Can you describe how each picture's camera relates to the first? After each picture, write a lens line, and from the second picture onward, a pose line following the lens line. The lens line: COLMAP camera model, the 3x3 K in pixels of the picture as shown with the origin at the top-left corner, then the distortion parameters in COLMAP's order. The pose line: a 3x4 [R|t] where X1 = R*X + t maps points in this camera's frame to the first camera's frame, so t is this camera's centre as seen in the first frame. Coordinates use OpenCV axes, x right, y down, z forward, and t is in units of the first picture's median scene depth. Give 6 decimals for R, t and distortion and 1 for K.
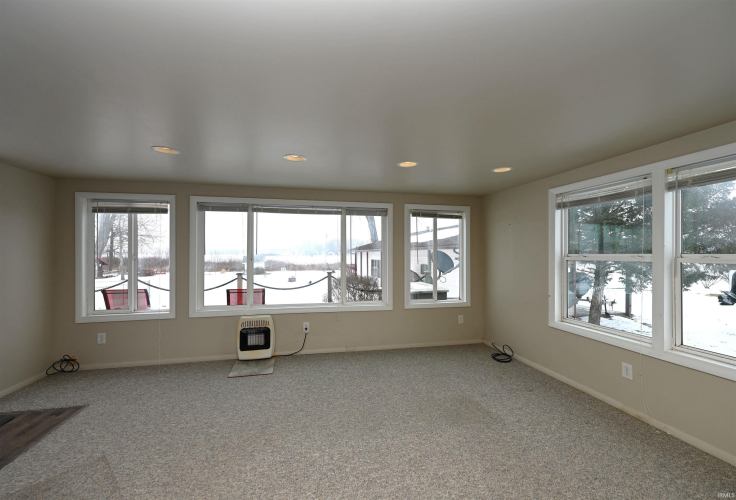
lens RADIAL K [[298.8, 0, 353.6], [0, 298.8, 250.7], [0, 0, 1]] dist [0.000294, 0.000069]
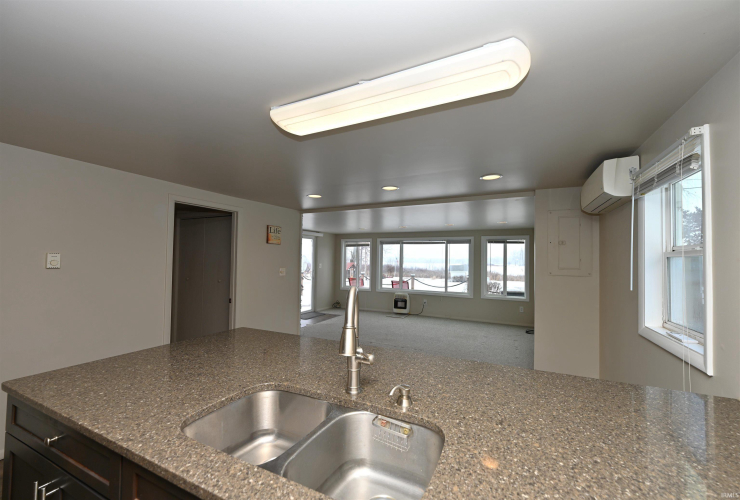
lens RADIAL K [[300.5, 0, 368.2], [0, 300.5, 254.7], [0, 0, 1]] dist [0.000094, -0.000022]
pose [[0.775033, -0.001034, -0.631920, 0.845657], [-0.010854, 0.999829, -0.014947, -0.022315], [0.631827, 0.018444, 0.774890, -0.816109]]
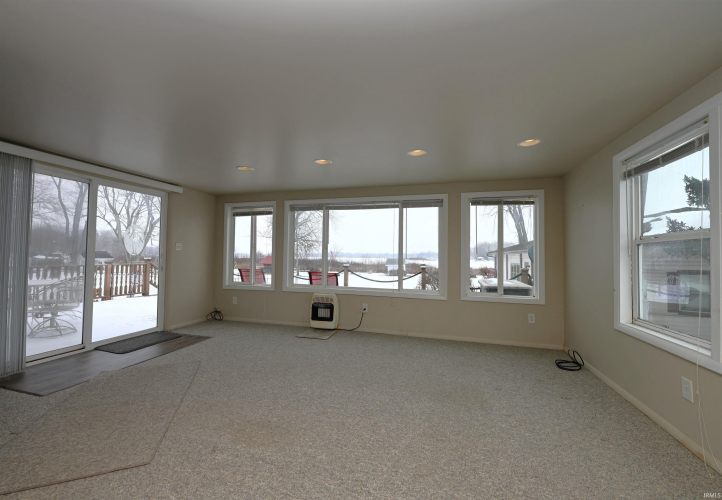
lens RADIAL K [[299.9, 0, 361.5], [0, 299.9, 246.1], [0, 0, 1]] dist [0.000193, -0.000013]
pose [[0.879337, -0.005556, -0.476167, 0.396667], [-0.011866, 0.999366, -0.033573, 0.062619], [0.476052, 0.035173, 0.878714, -0.019643]]
